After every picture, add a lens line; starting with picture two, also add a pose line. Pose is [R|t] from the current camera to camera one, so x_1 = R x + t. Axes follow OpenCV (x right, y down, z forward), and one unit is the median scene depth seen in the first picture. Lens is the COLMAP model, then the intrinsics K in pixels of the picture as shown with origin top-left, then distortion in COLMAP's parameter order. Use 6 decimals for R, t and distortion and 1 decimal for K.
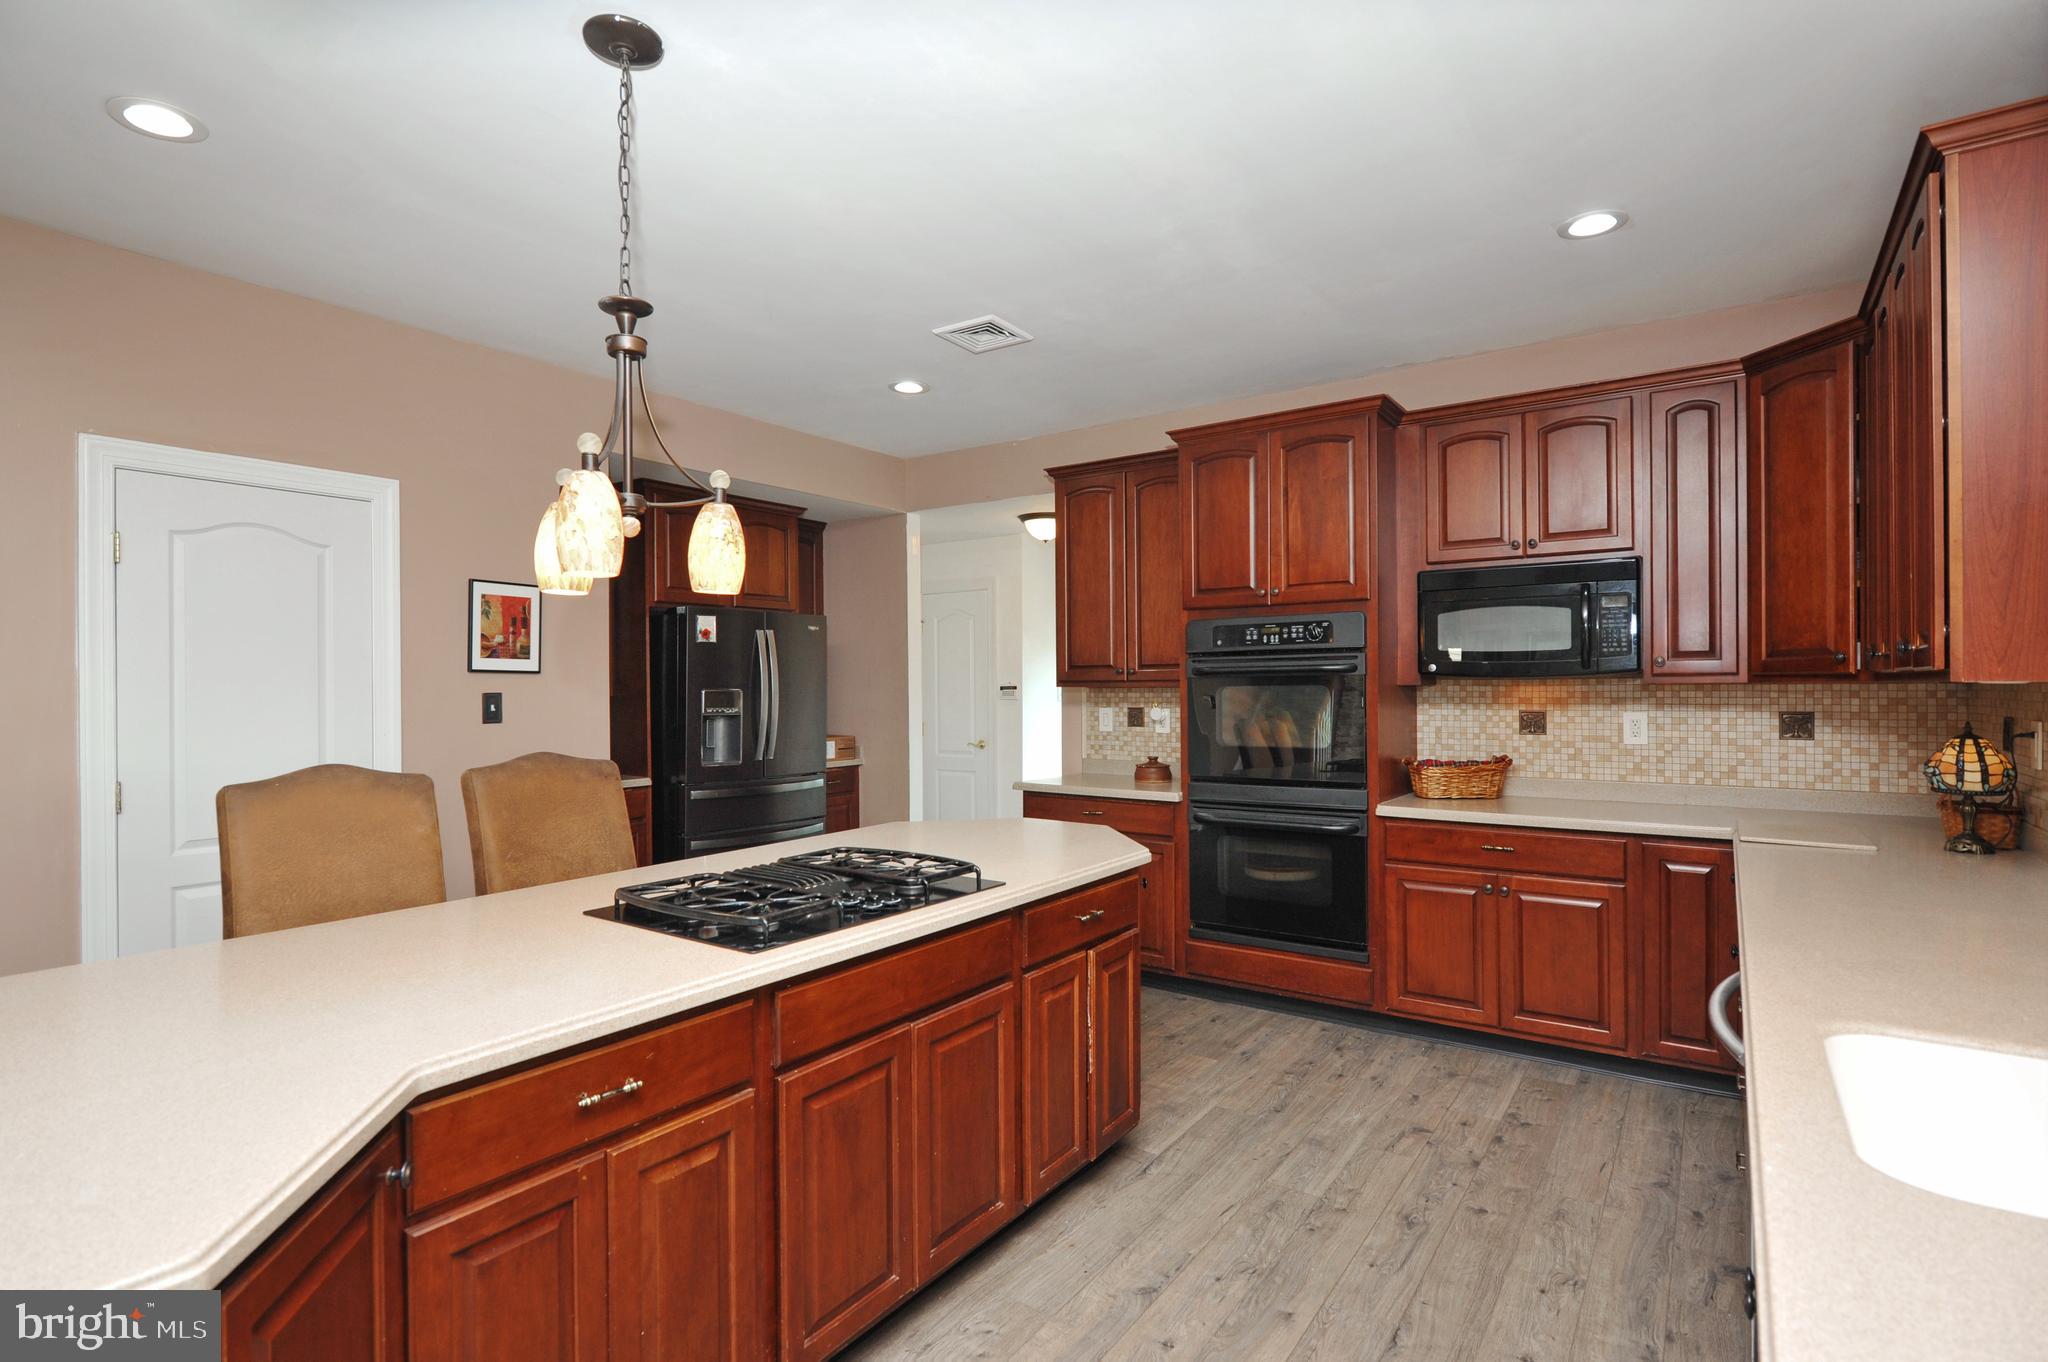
lens RADIAL K [[999.4, 0, 1013.0], [0, 999.4, 681.2], [0, 0, 1]] dist [0.001551, -0.002464]
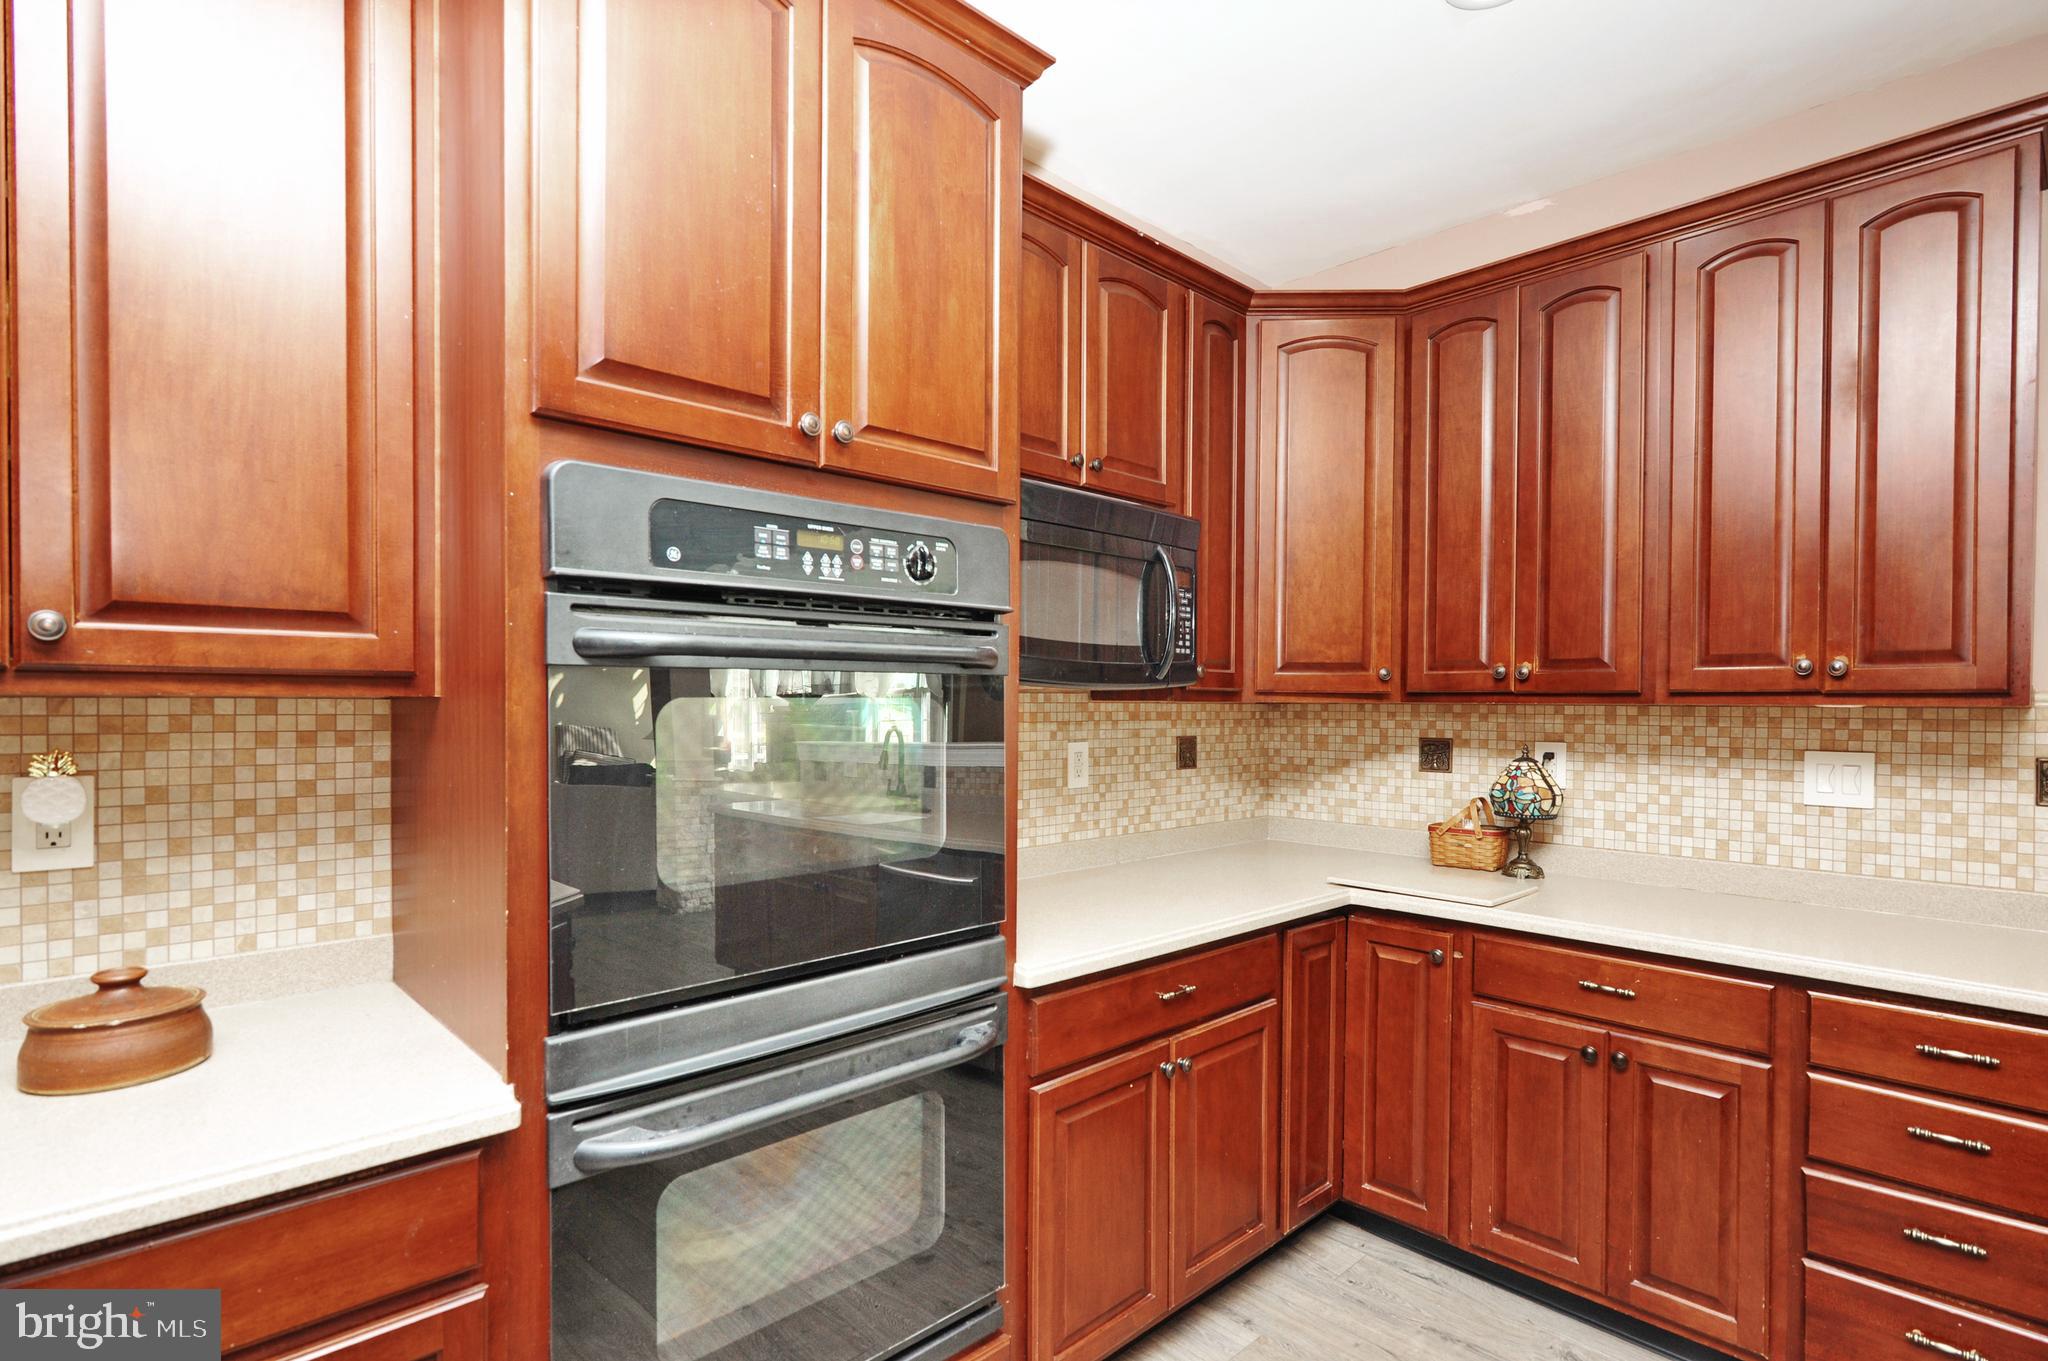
lens RADIAL K [[999.4, 0, 1000.7], [0, 999.4, 715.0], [0, 0, 1]] dist [0.001551, -0.002464]
pose [[0.193300, -0.005494, 0.981124, -0.081179], [-0.013691, 0.999872, 0.008296, 0.007006], [-0.981044, -0.015036, 0.193200, 0.946839]]
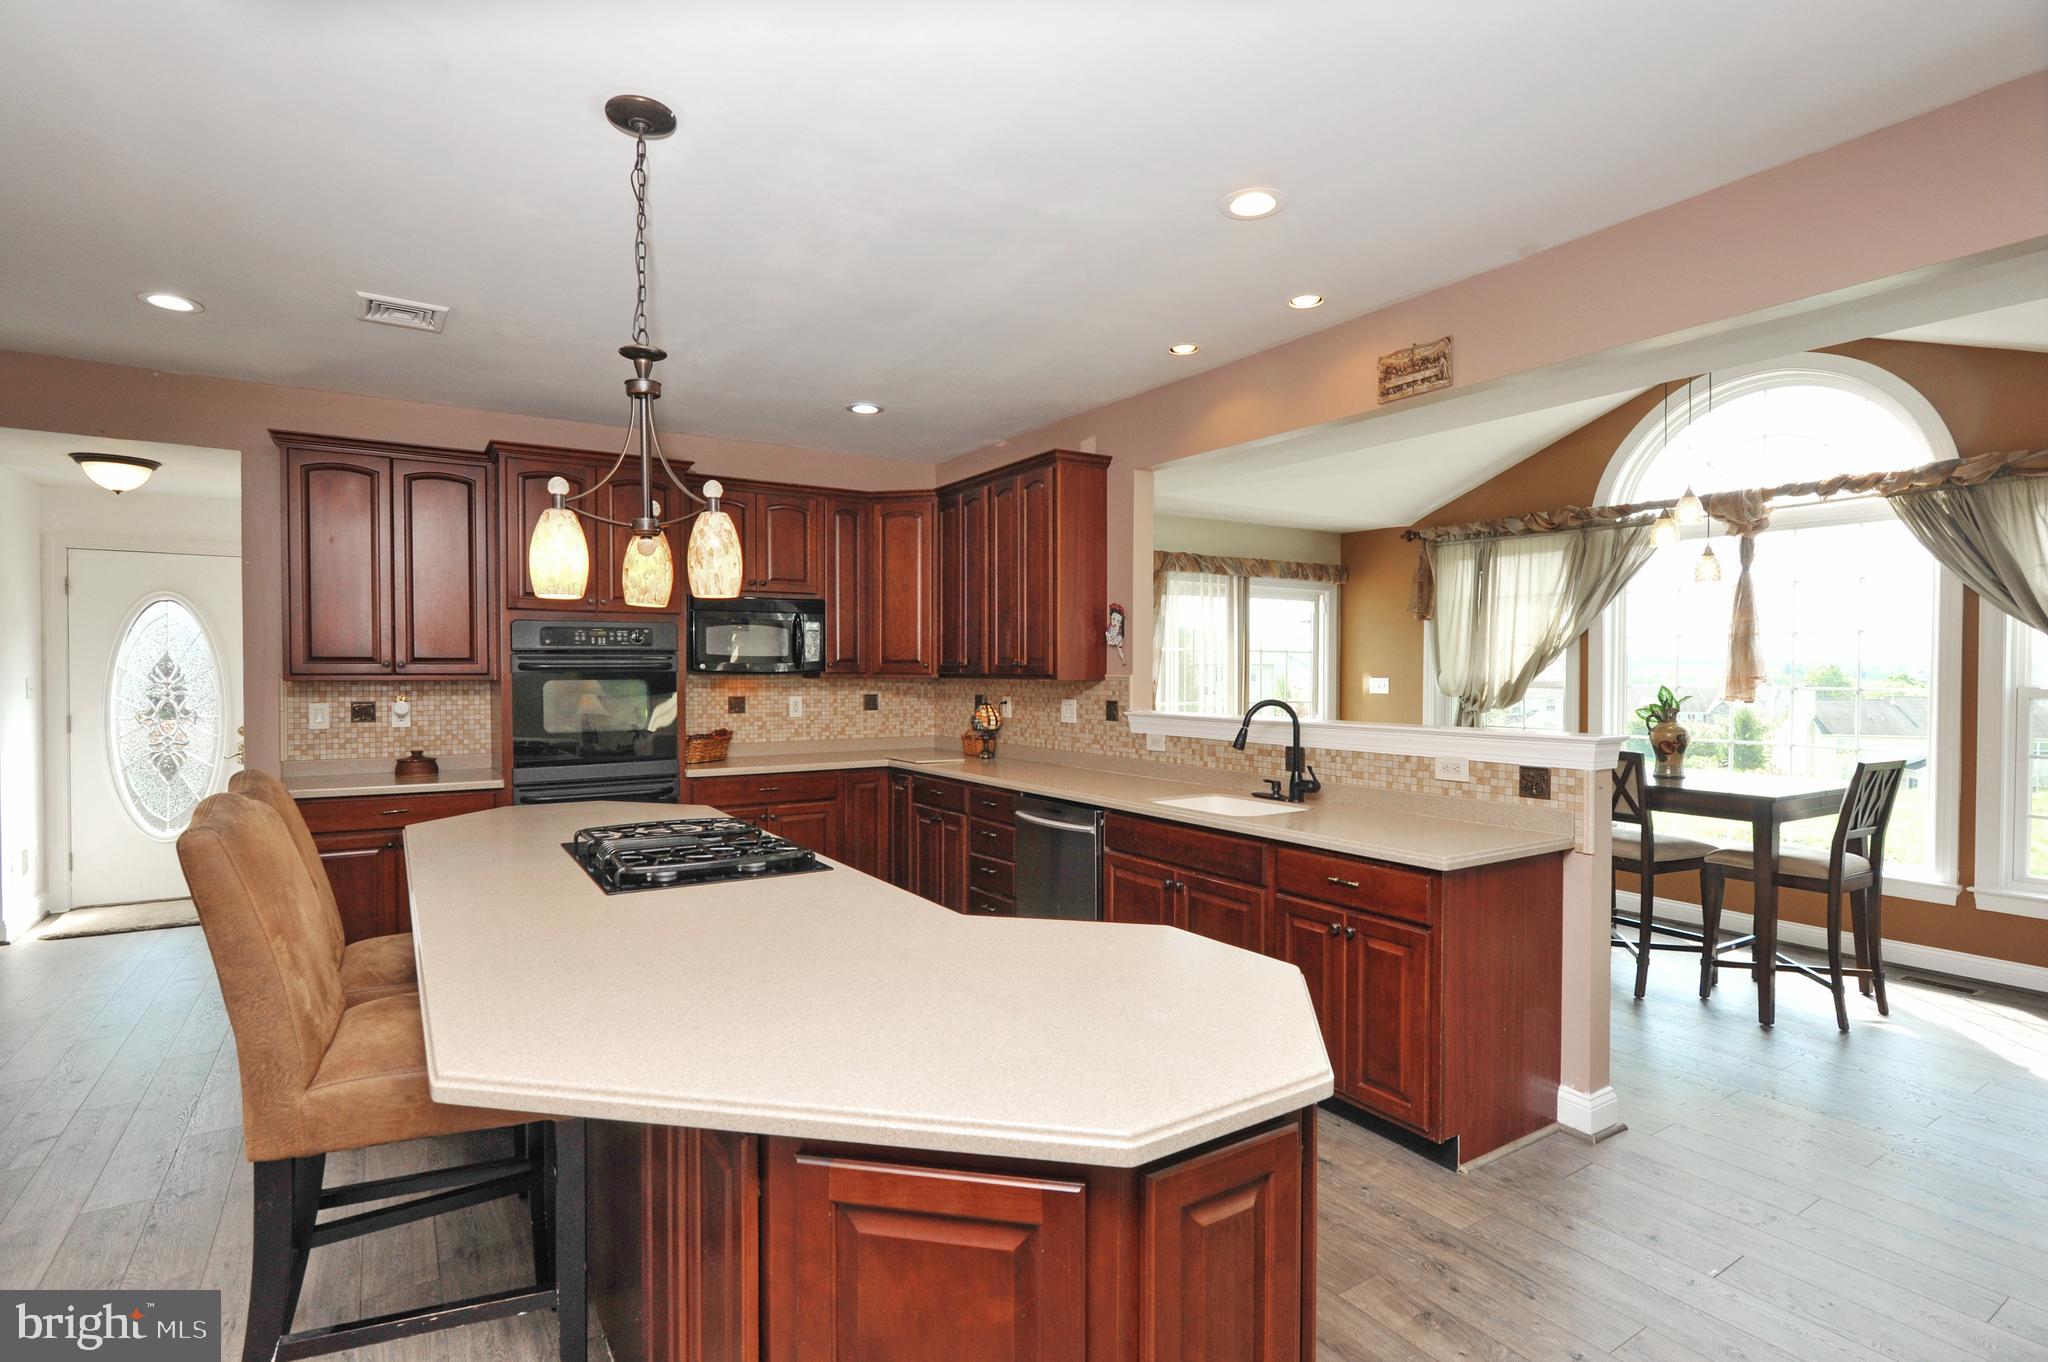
lens RADIAL K [[999.4, 0, 1020.4], [0, 999.4, 678.6], [0, 0, 1]] dist [0.001551, -0.002464]
pose [[0.369483, -0.001158, 0.929237, -0.721842], [-0.008386, 0.999954, 0.004581, -0.007278], [-0.929200, -0.009485, 0.369456, 0.099886]]
